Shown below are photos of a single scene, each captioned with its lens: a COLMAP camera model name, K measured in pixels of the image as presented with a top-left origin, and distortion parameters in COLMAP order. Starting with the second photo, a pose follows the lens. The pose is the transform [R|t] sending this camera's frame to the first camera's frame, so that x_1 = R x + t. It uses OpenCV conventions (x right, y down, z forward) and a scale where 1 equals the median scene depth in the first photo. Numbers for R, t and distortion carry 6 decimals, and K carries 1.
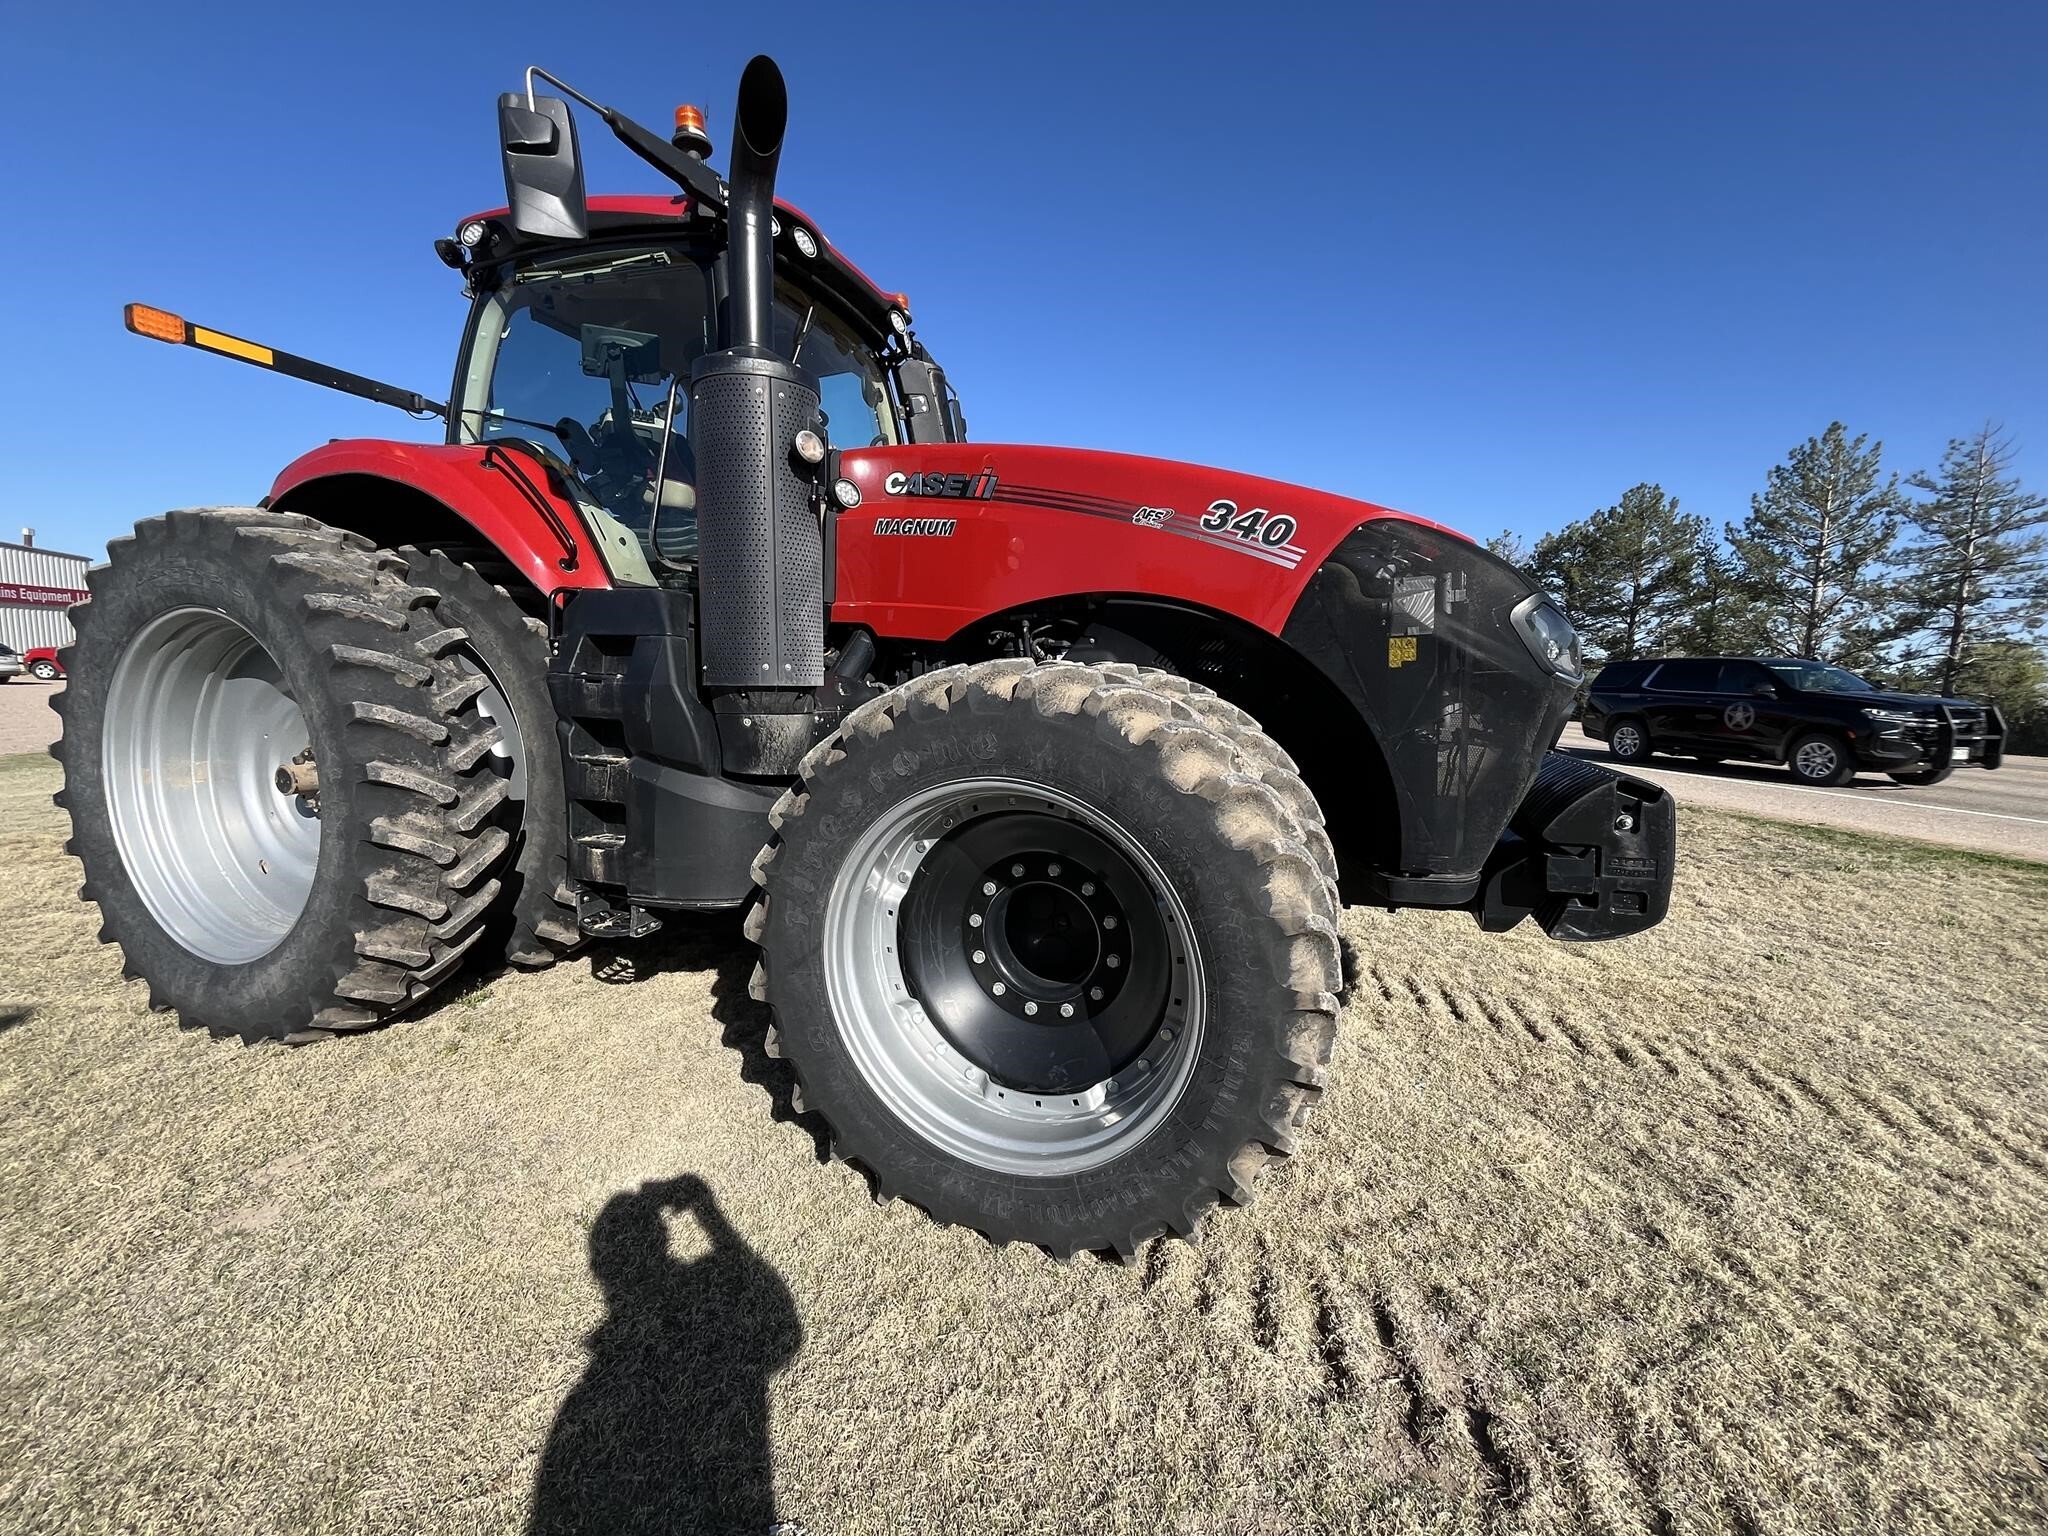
lens RADIAL K [[831.3, 0, 1019.6], [0, 831.3, 769.0], [0, 0, 1]] dist [-0.002648, 0.000161]
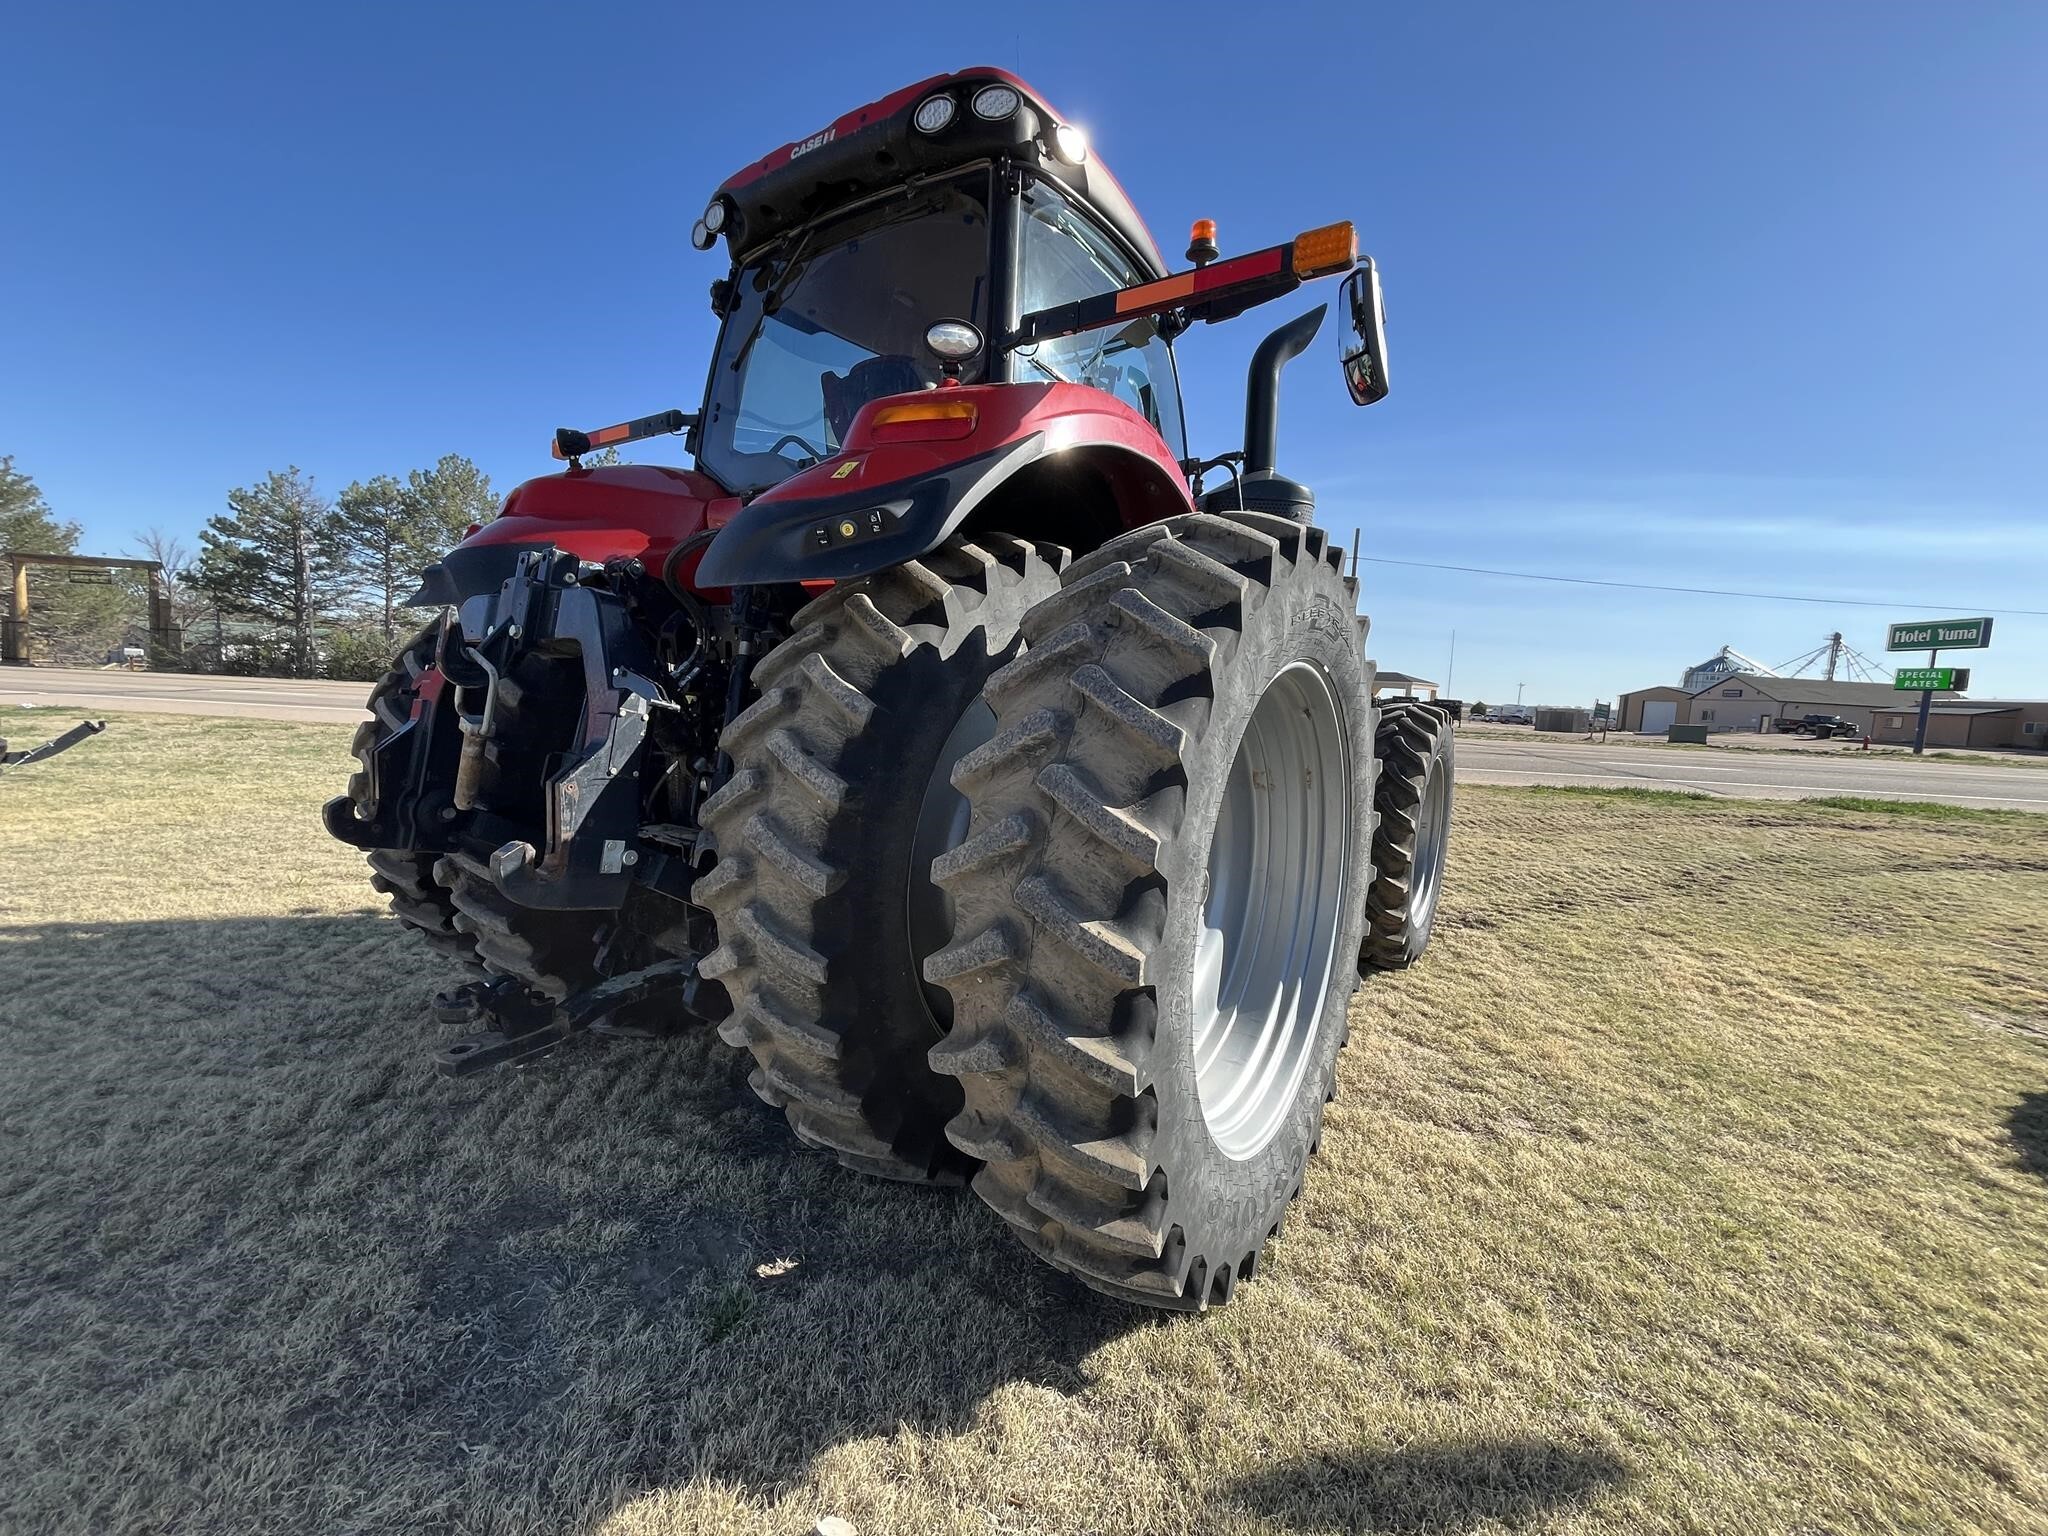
lens RADIAL K [[831.3, 0, 1022.1], [0, 831.3, 765.4], [0, 0, 1]] dist [-0.002648, 0.000161]
pose [[0.243238, -0.116324, 0.962966, -1.850727], [0.071799, 0.992218, 0.101722, -0.204282], [-0.967306, 0.044398, 0.249697, 1.105150]]
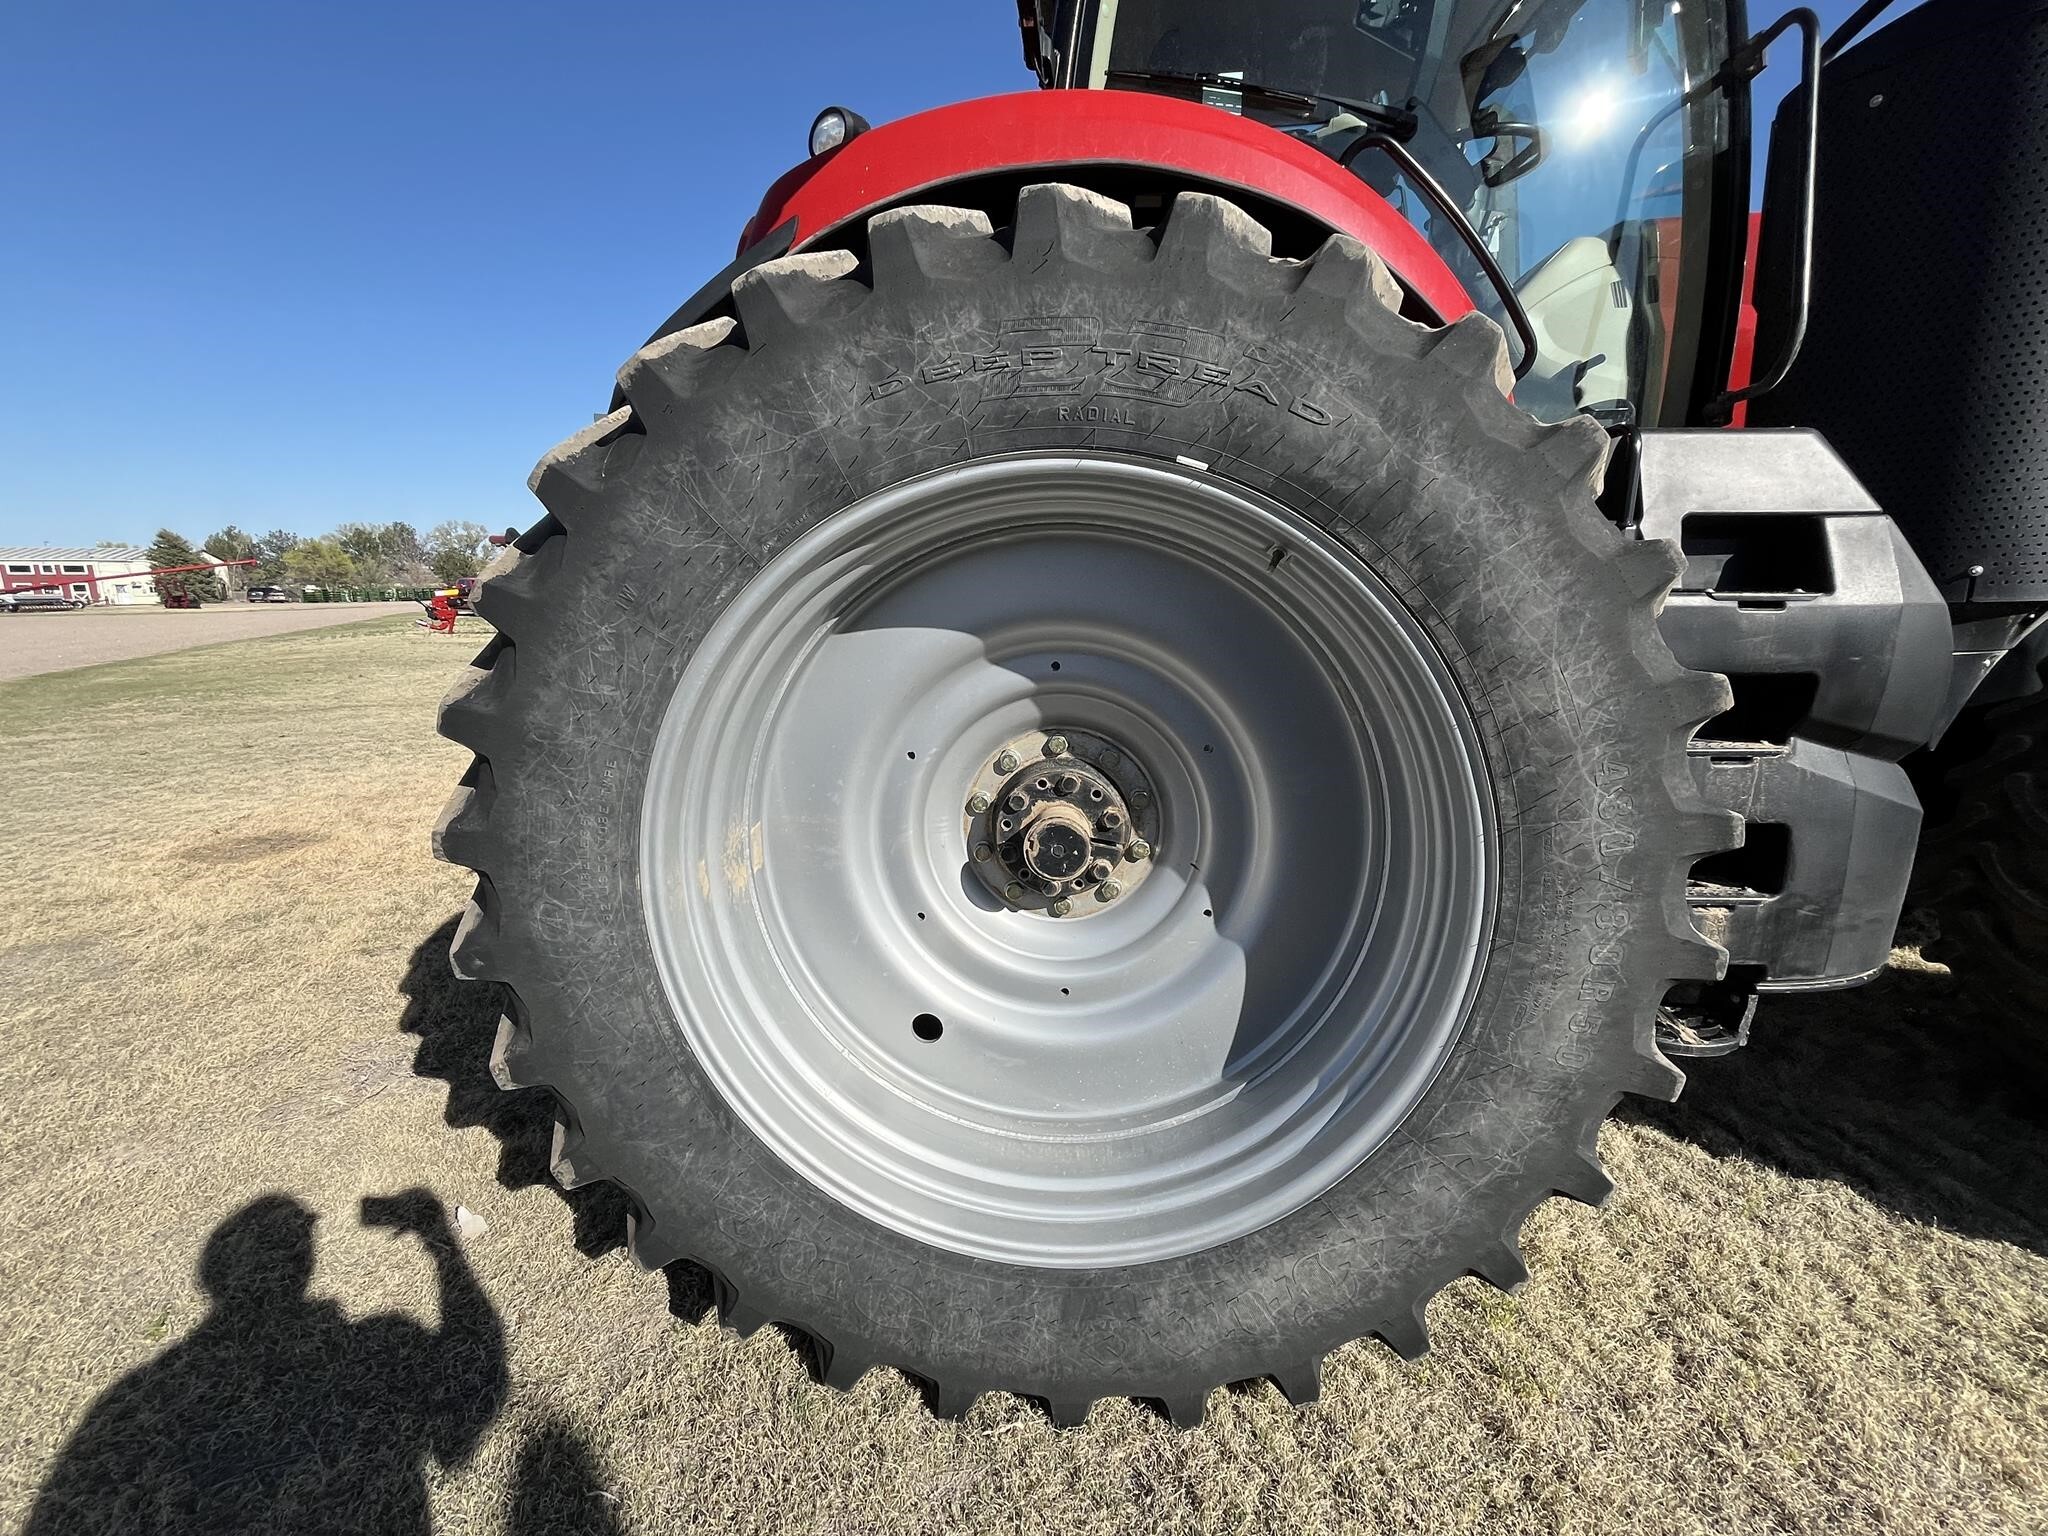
lens RADIAL K [[874.0, 0, 1024.7], [0, 874.0, 764.2], [0, 0, 1]] dist [-0.001224, -0.000613]
pose [[0.957518, -0.094203, 0.272553, -1.185975], [0.067662, 0.992145, 0.105211, -0.099129], [-0.280323, -0.082300, 0.956371, 0.620967]]
